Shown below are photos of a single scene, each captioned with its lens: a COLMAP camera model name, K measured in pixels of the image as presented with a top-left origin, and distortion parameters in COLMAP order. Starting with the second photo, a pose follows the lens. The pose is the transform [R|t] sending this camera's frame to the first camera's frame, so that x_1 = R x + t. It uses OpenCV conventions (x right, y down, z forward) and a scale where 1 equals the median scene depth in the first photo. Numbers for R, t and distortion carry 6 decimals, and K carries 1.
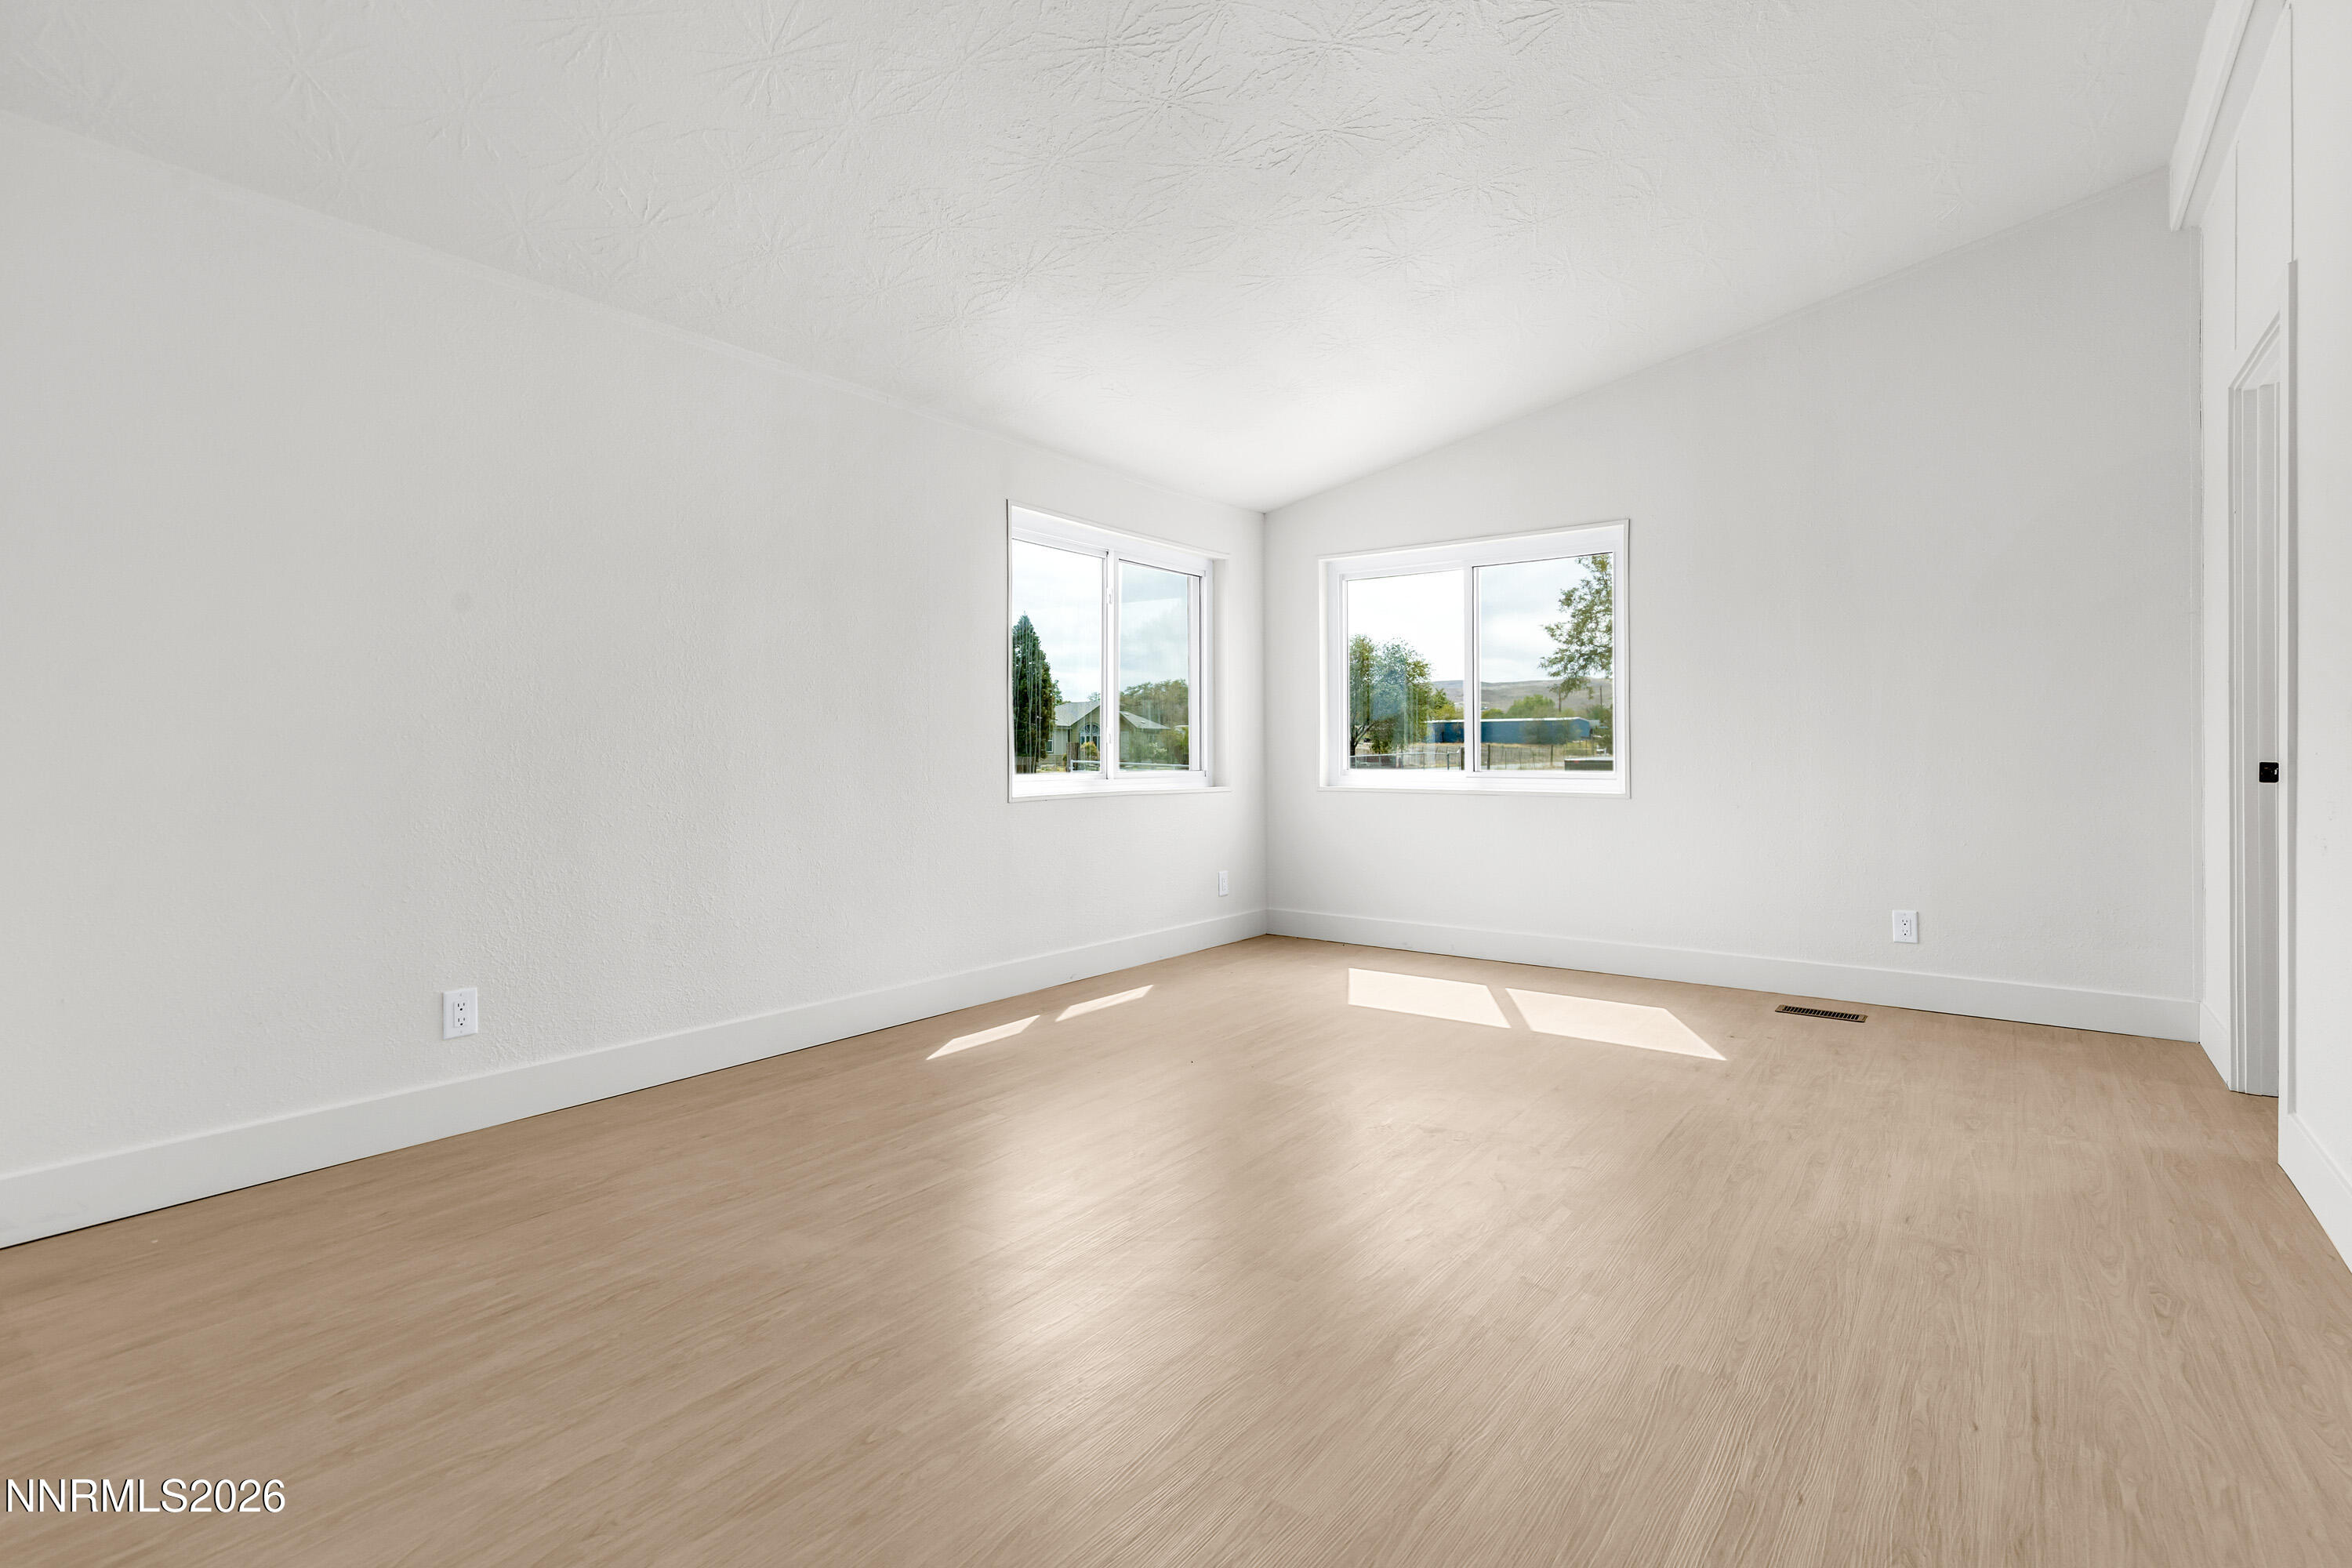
lens RADIAL K [[1134.0, 0, 1171.3], [0, 1134.0, 754.7], [0, 0, 1]] dist [0.017917, -0.000511]
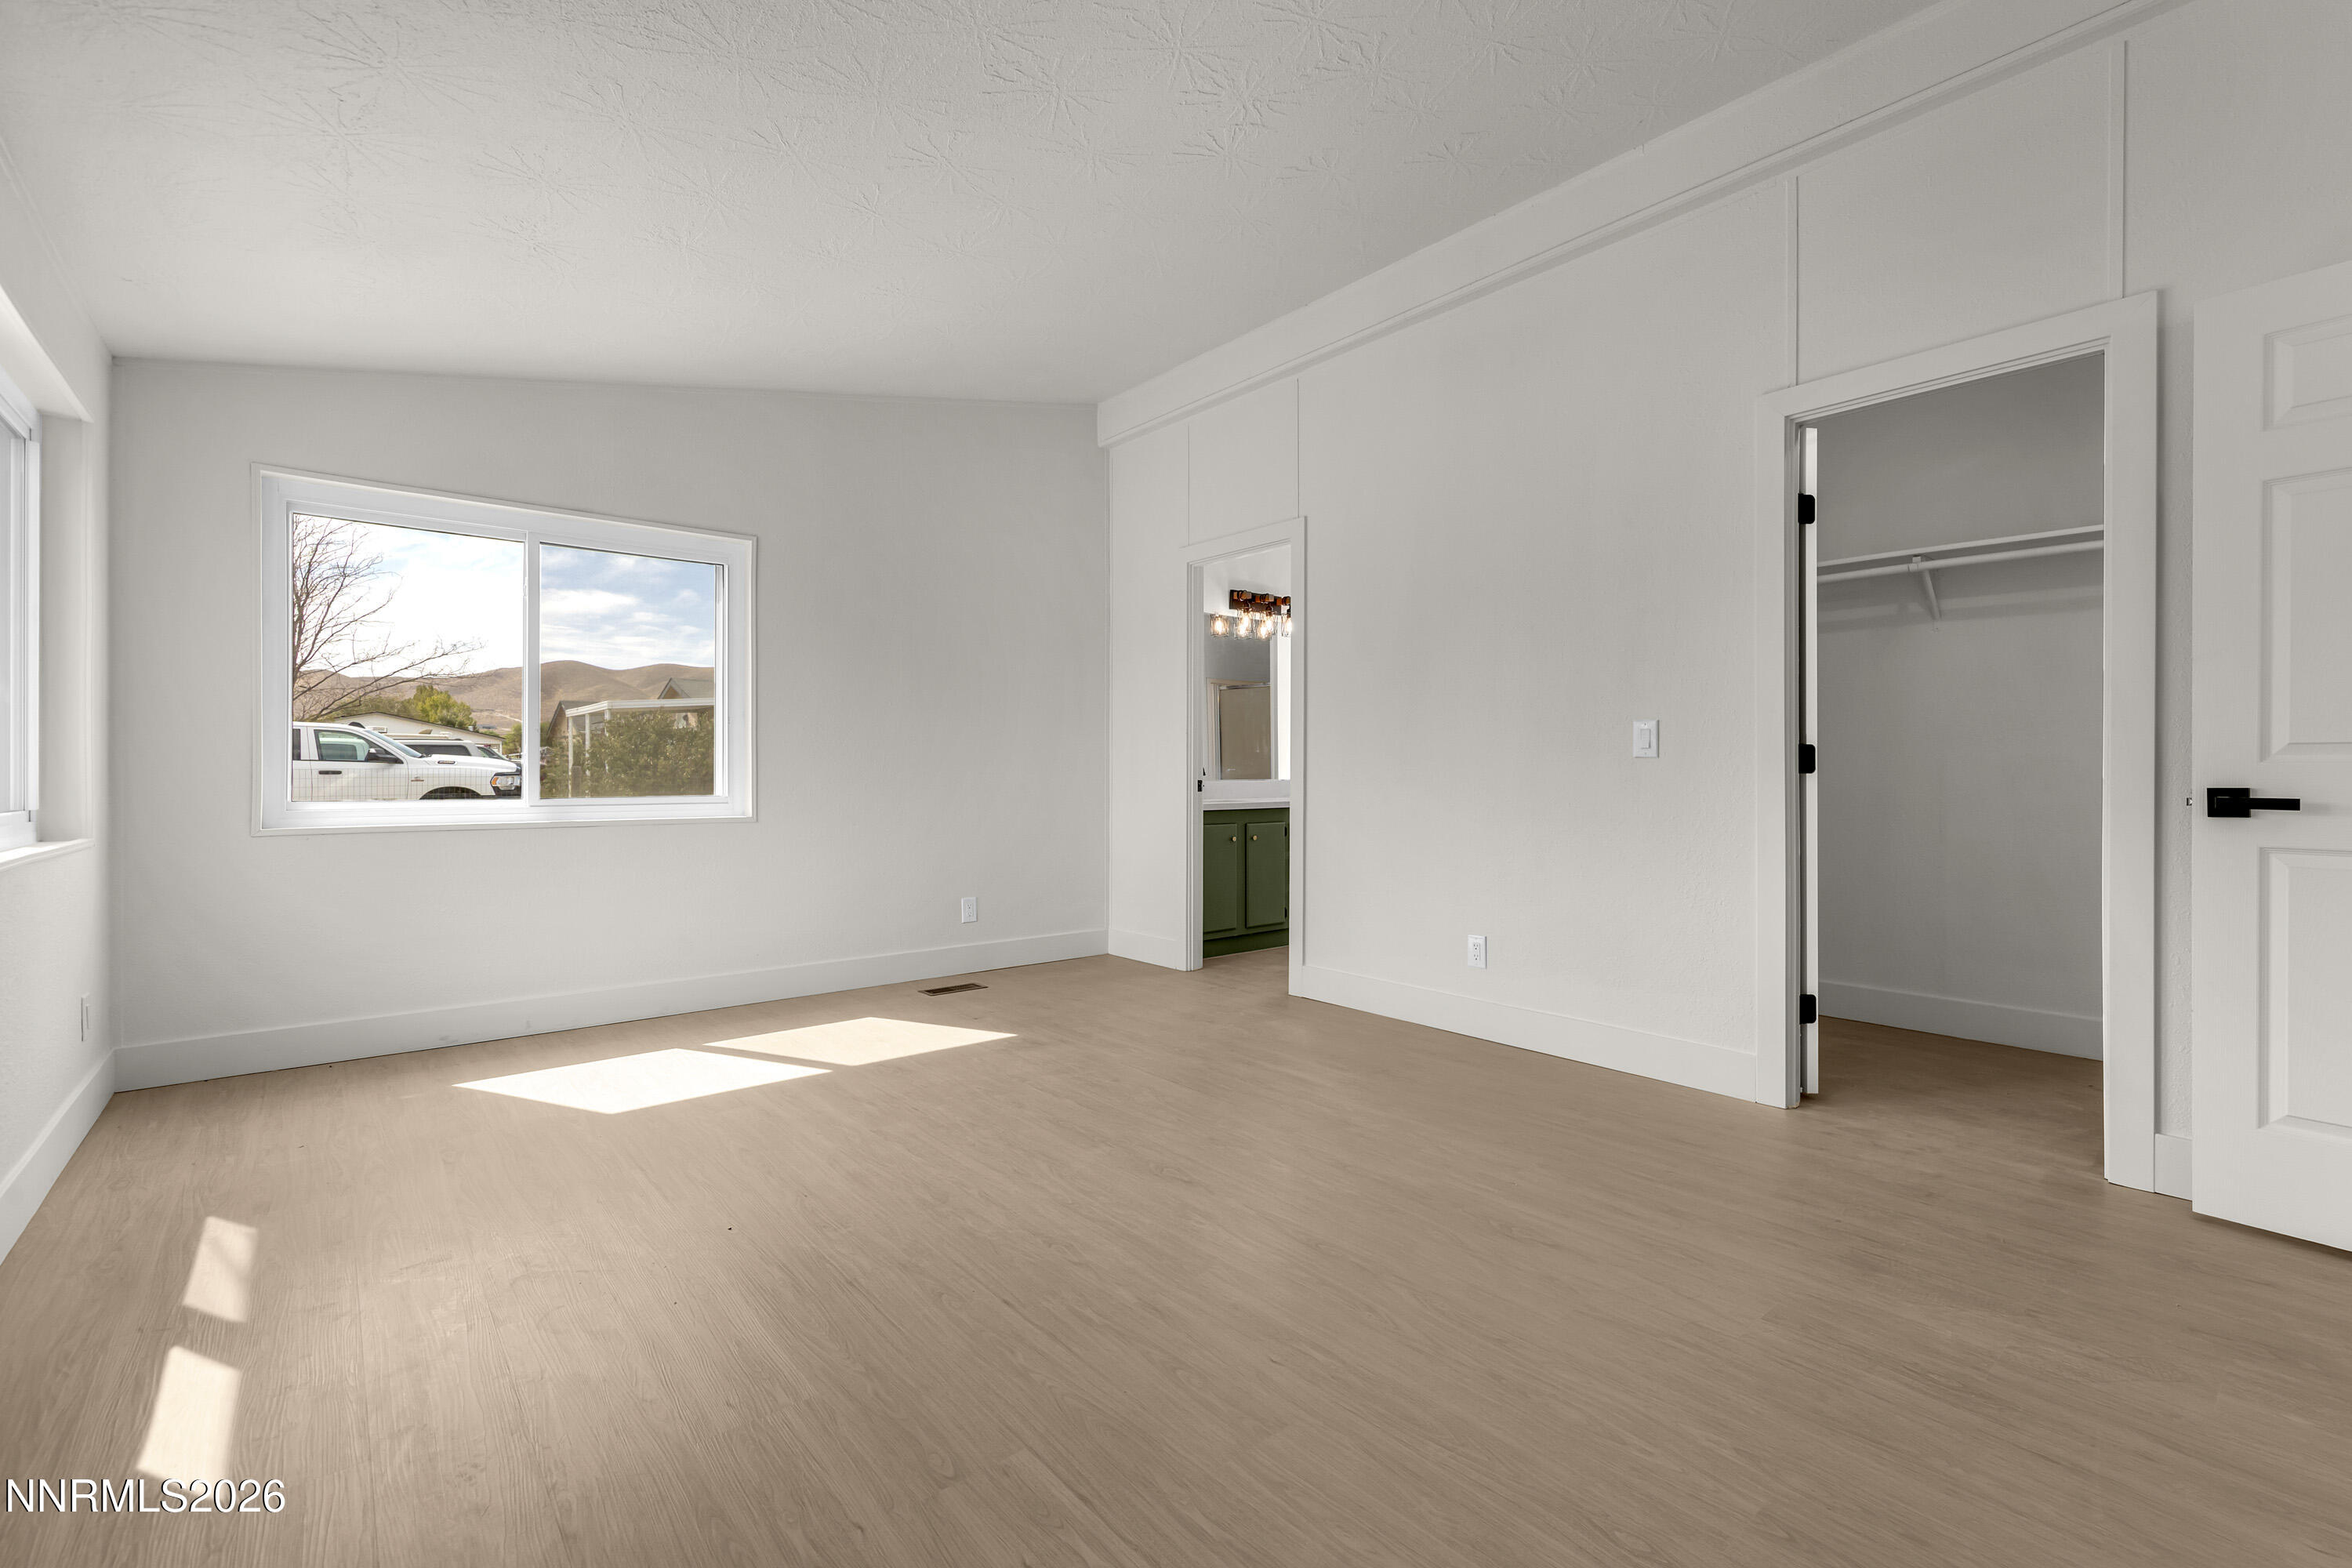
lens RADIAL K [[1022.0, 0, 1236.7], [0, 1022.0, 773.6], [0, 0, 1]] dist [0.009382, -0.000243]
pose [[0.201162, 0.000042, 0.979558, -0.379999], [0.001830, 0.999998, -0.000419, -0.002032], [-0.979556, 0.001877, 0.201162, 0.416282]]
